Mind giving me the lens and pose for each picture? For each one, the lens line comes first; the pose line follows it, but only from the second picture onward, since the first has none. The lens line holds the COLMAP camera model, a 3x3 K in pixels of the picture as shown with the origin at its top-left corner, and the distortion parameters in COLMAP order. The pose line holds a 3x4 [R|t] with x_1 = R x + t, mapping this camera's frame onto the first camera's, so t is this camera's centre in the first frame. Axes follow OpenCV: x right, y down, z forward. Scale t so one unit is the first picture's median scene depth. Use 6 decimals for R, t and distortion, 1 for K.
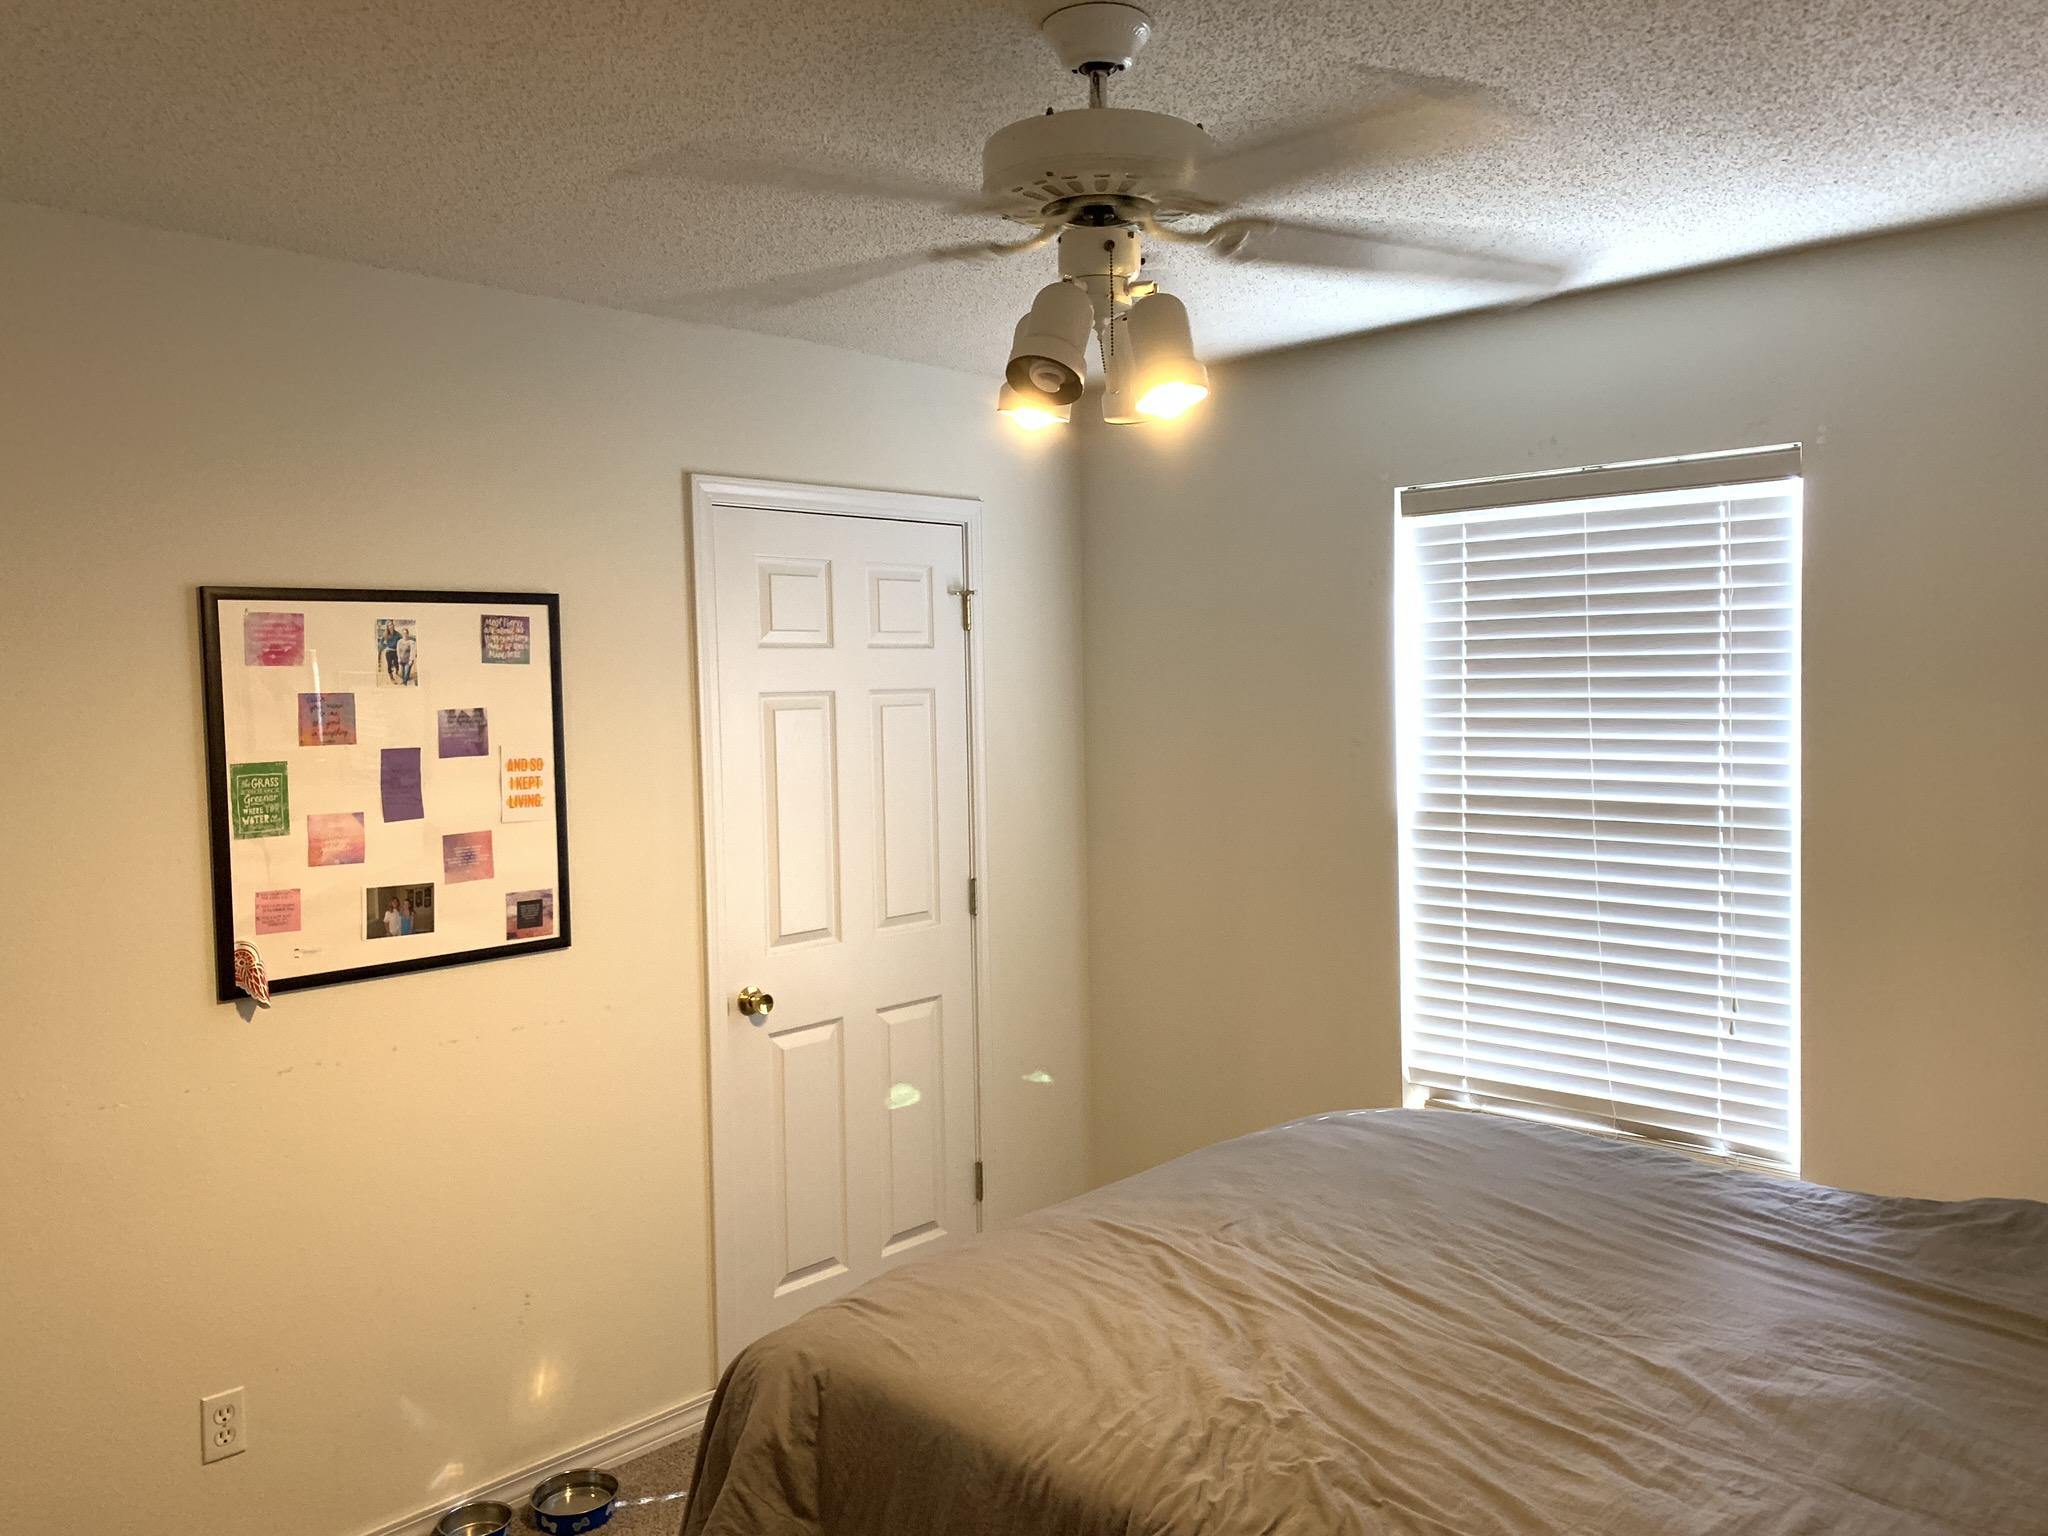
lens RADIAL K [[1573.3, 0, 1024.4], [0, 1573.3, 770.4], [0, 0, 1]] dist [0.043066, -0.028099]
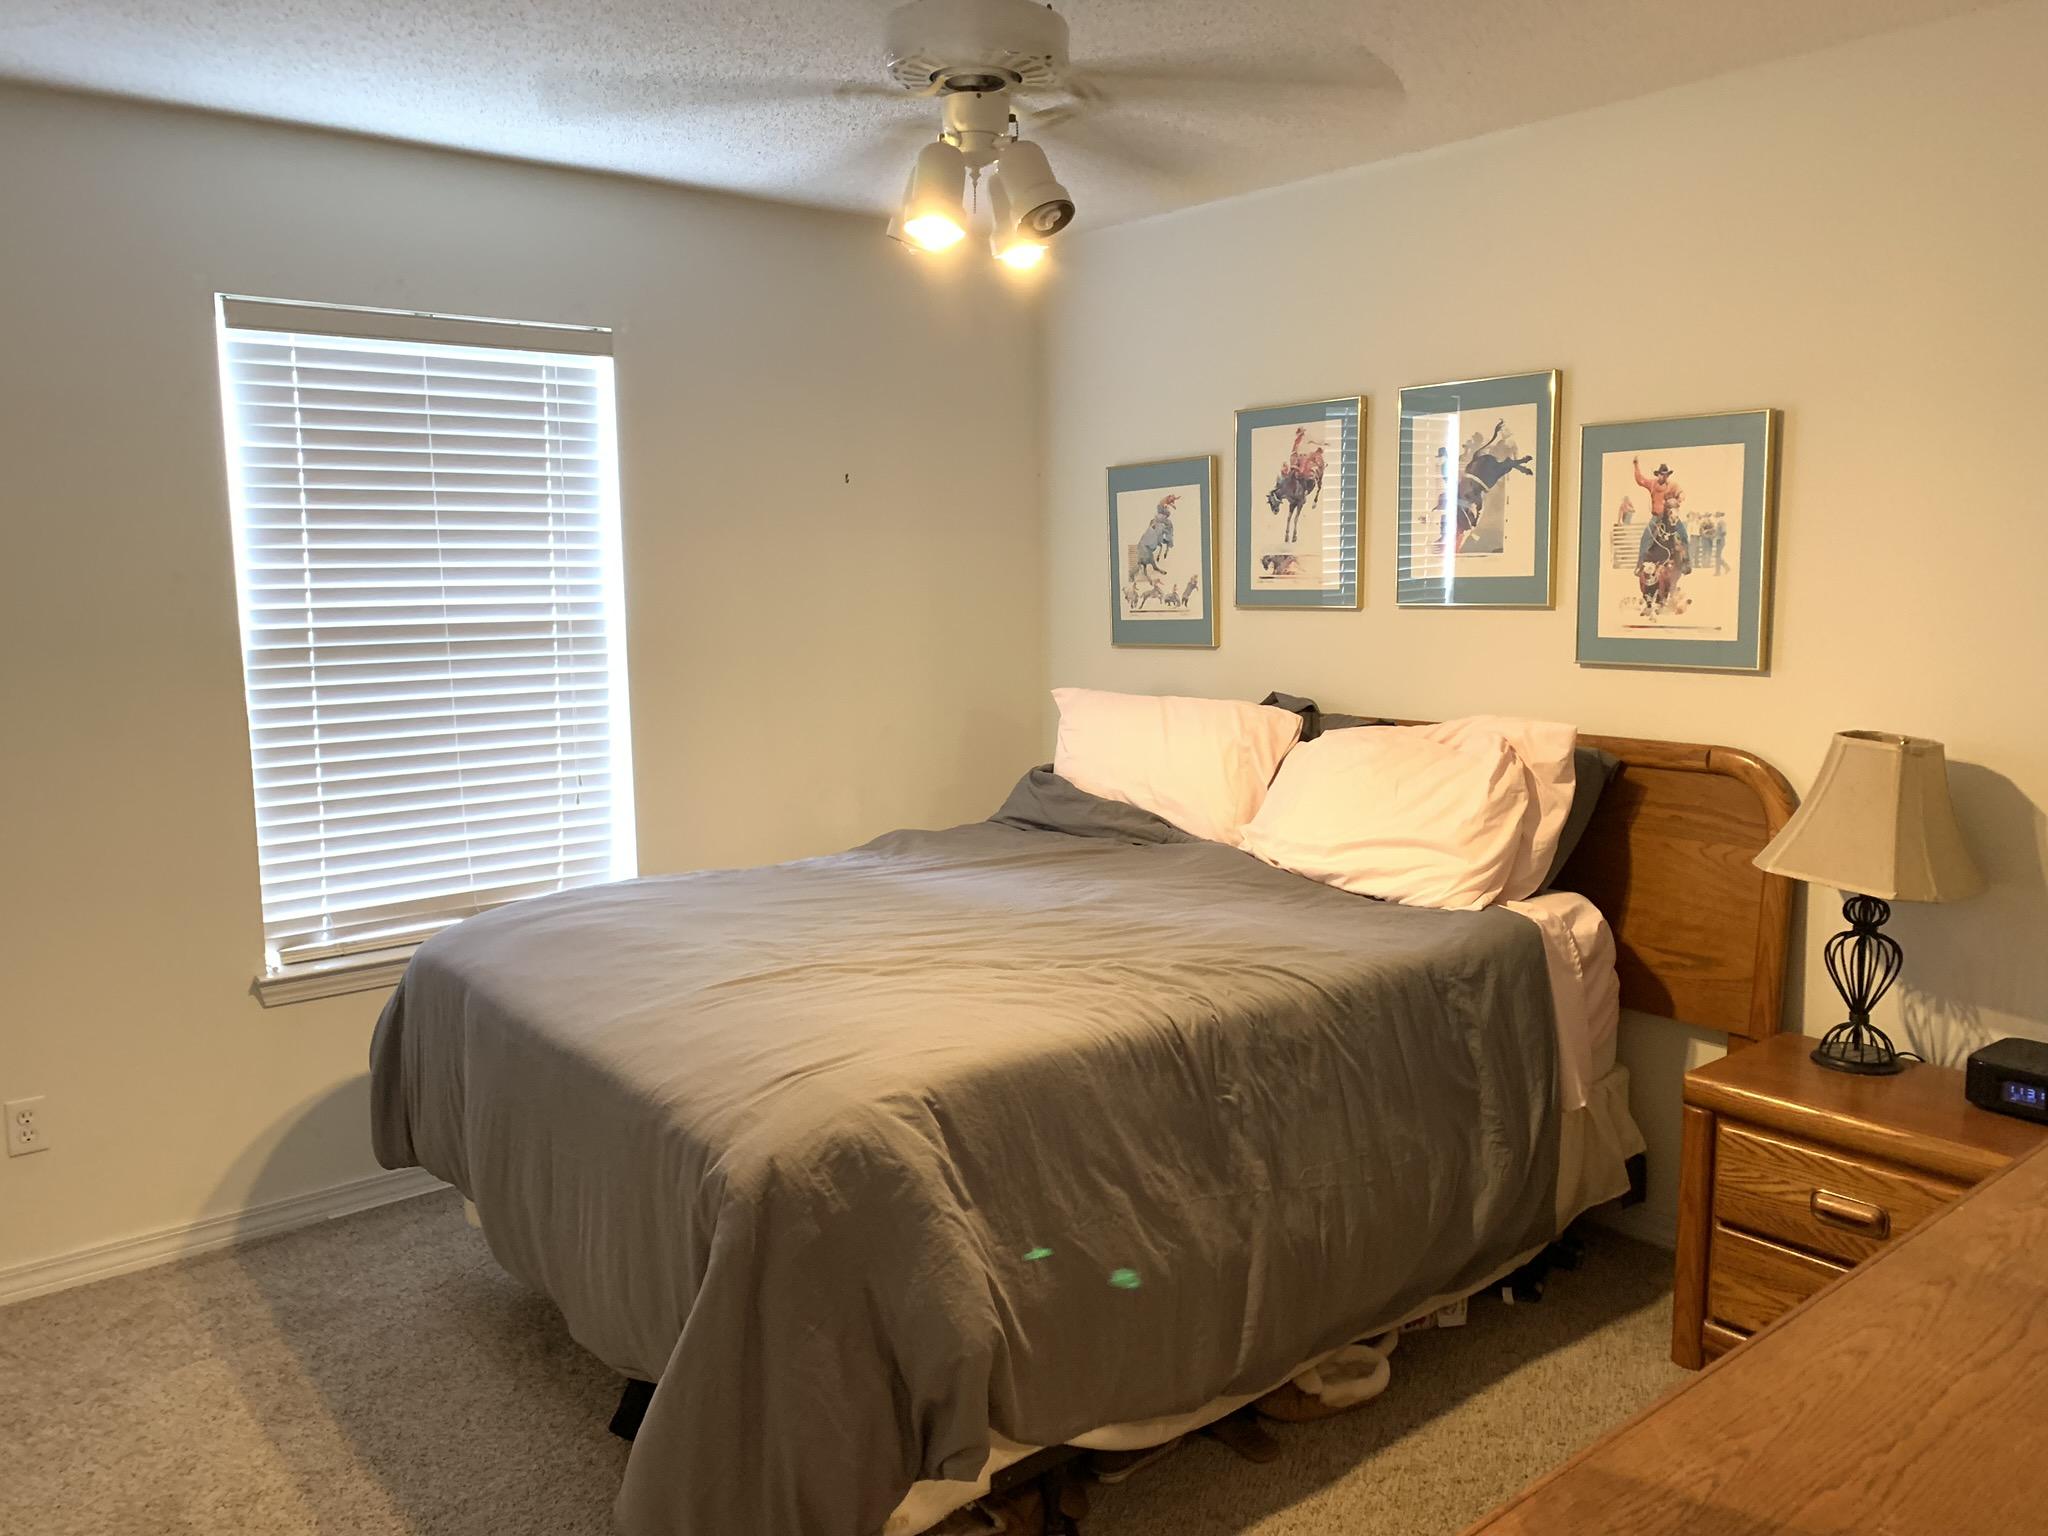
lens RADIAL K [[1573.3, 0, 1026.1], [0, 1573.3, 766.9], [0, 0, 1]] dist [0.043066, -0.028099]
pose [[0.125690, -0.112856, 0.985629, -0.687425], [0.070995, 0.991985, 0.104530, 0.031148], [-0.989526, 0.056836, 0.132695, 0.461748]]
